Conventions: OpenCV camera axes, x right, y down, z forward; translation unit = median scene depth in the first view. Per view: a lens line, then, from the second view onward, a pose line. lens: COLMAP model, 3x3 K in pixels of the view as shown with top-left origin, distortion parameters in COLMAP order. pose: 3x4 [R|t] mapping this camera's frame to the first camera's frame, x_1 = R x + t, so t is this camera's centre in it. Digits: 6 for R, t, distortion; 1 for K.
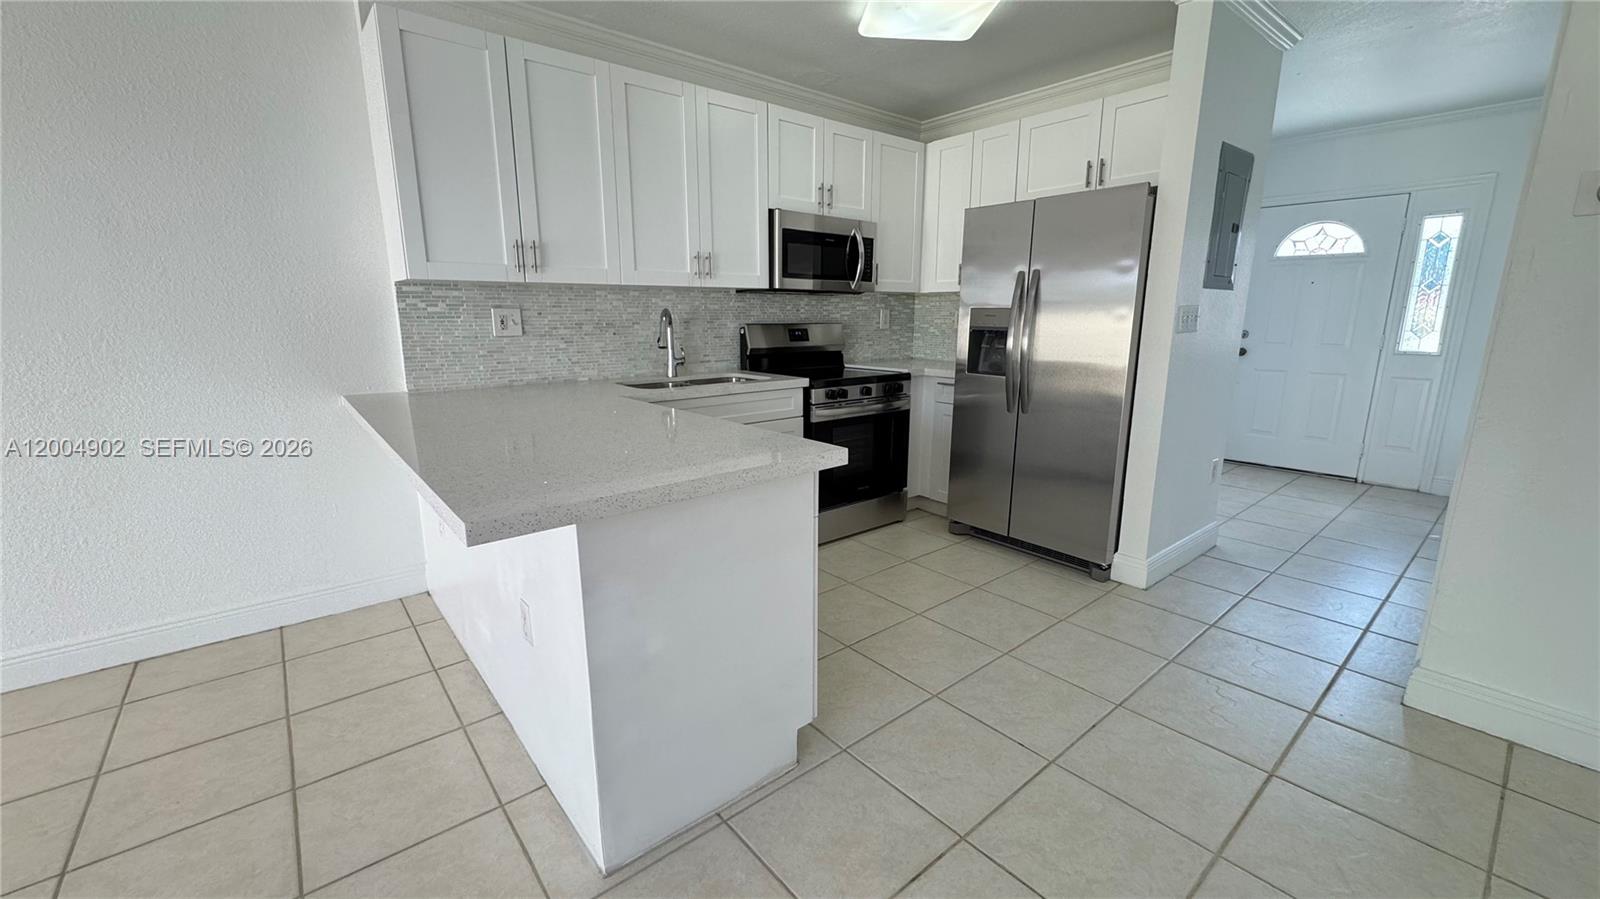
lens RADIAL K [[636.9, 0, 798.2], [0, 636.9, 448.6], [0, 0, 1]] dist [-0.002614, 0.000094]
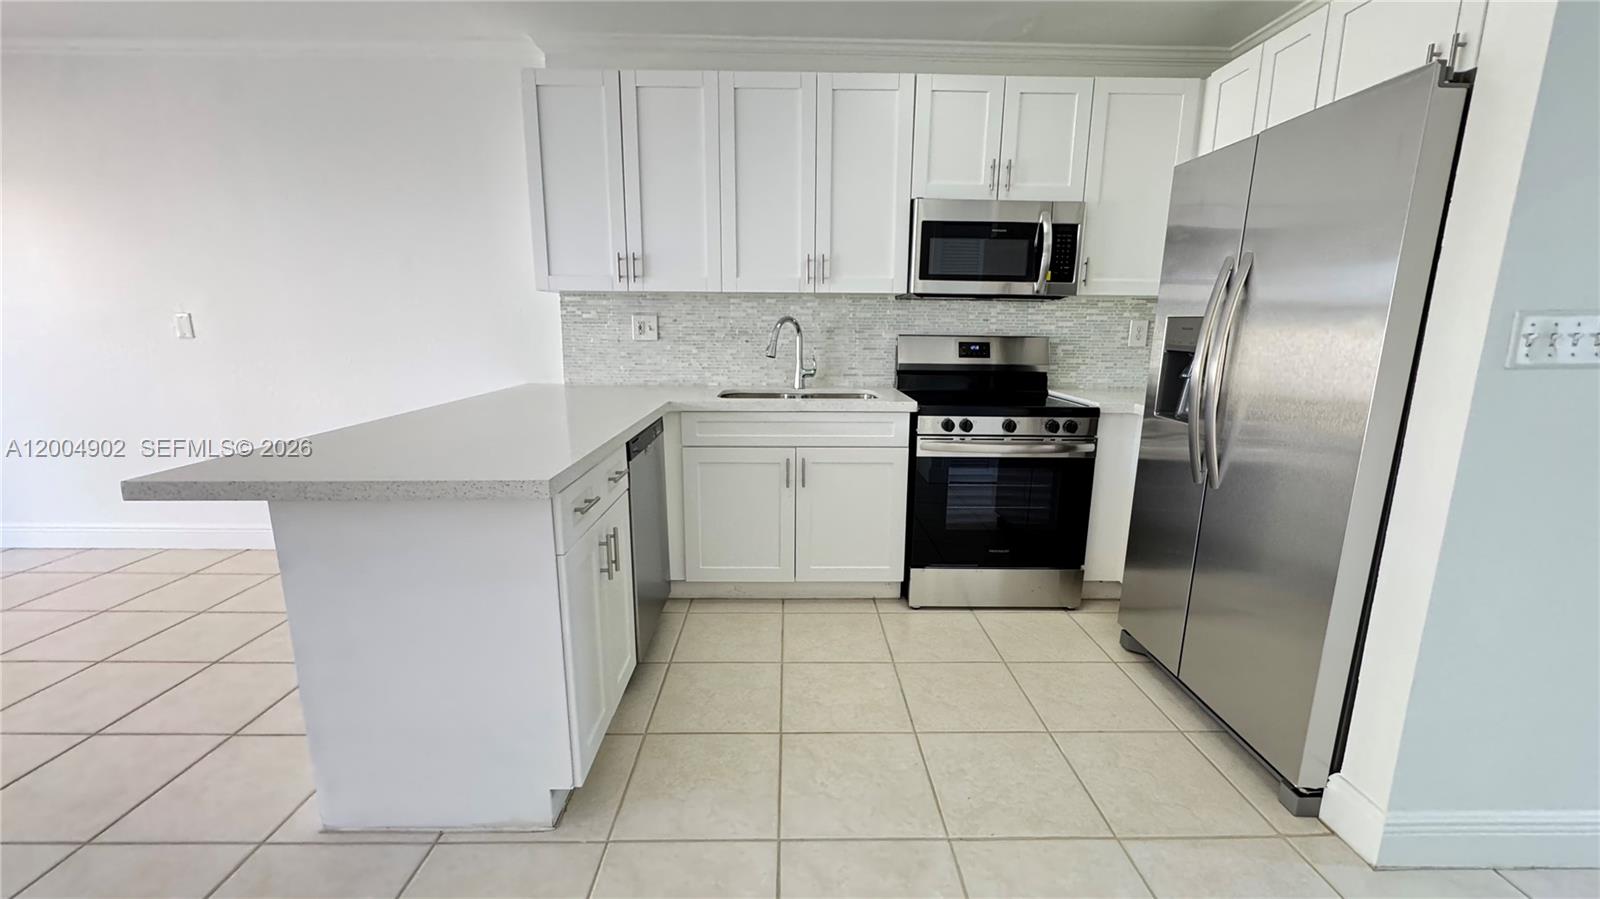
lens RADIAL K [[636.9, 0, 799.5], [0, 636.9, 450.8], [0, 0, 1]] dist [-0.002614, 0.000094]
pose [[0.780288, 0.130338, -0.611689, 0.401536], [-0.140016, 0.989624, 0.032259, -0.052985], [0.609546, 0.060475, 0.790441, 0.263632]]
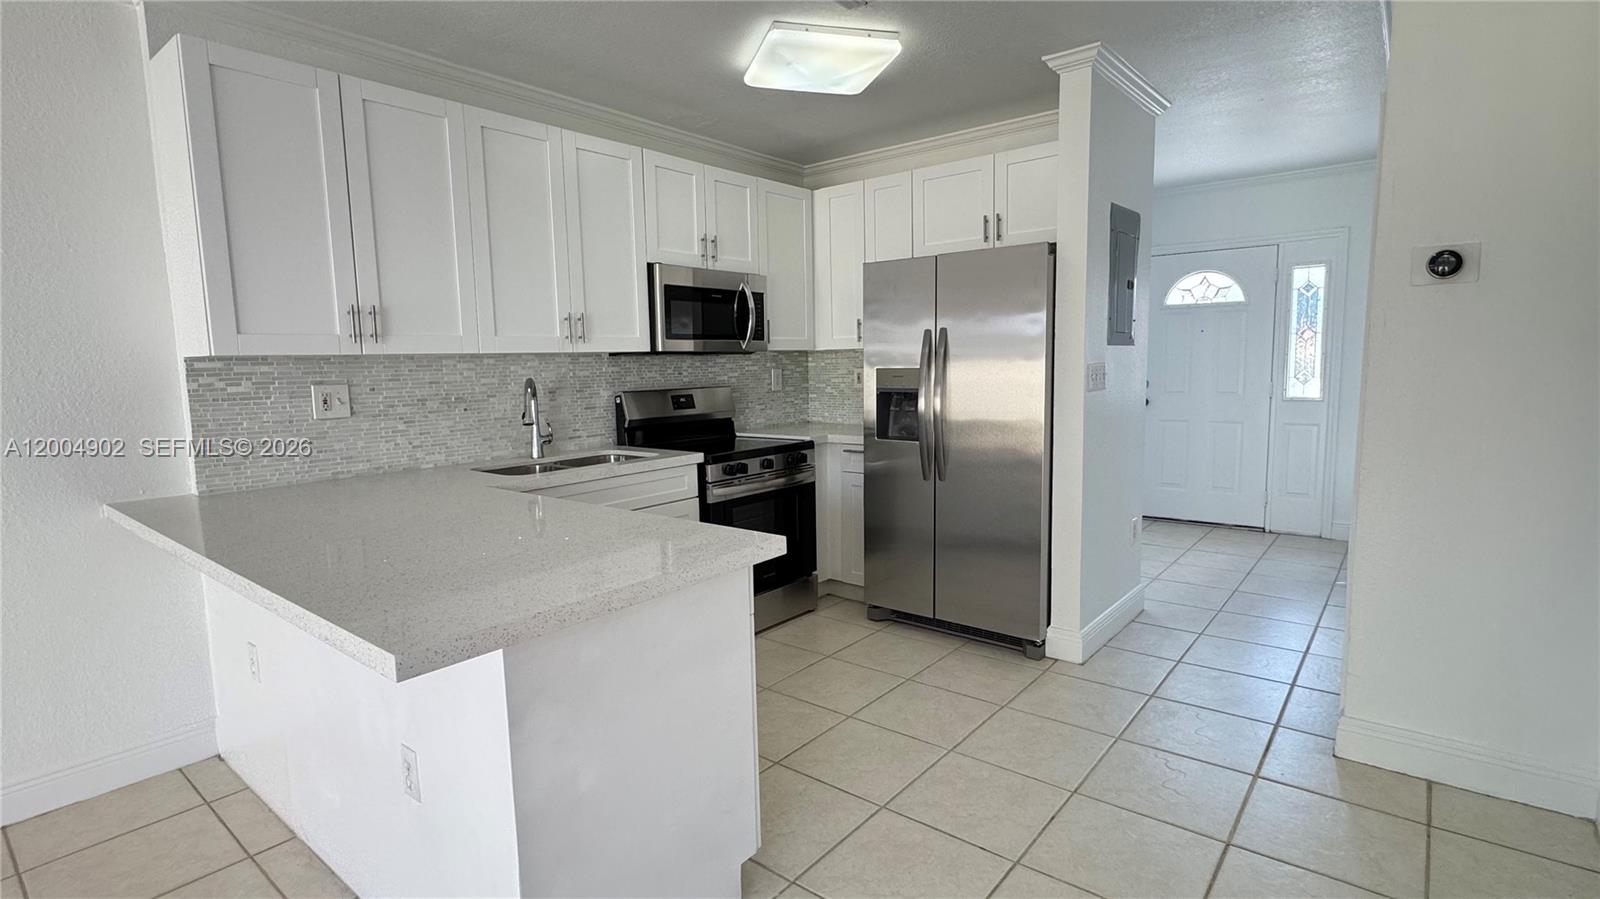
lens RADIAL K [[770.4, 0, 795.5], [0, 770.4, 450.5], [0, 0, 1]] dist [-0.000917, -0.000190]
pose [[0.982046, -0.043097, 0.183654, -0.052192], [0.060464, 0.994102, -0.090034, -0.011086], [-0.178691, 0.099522, 0.978859, -0.051842]]
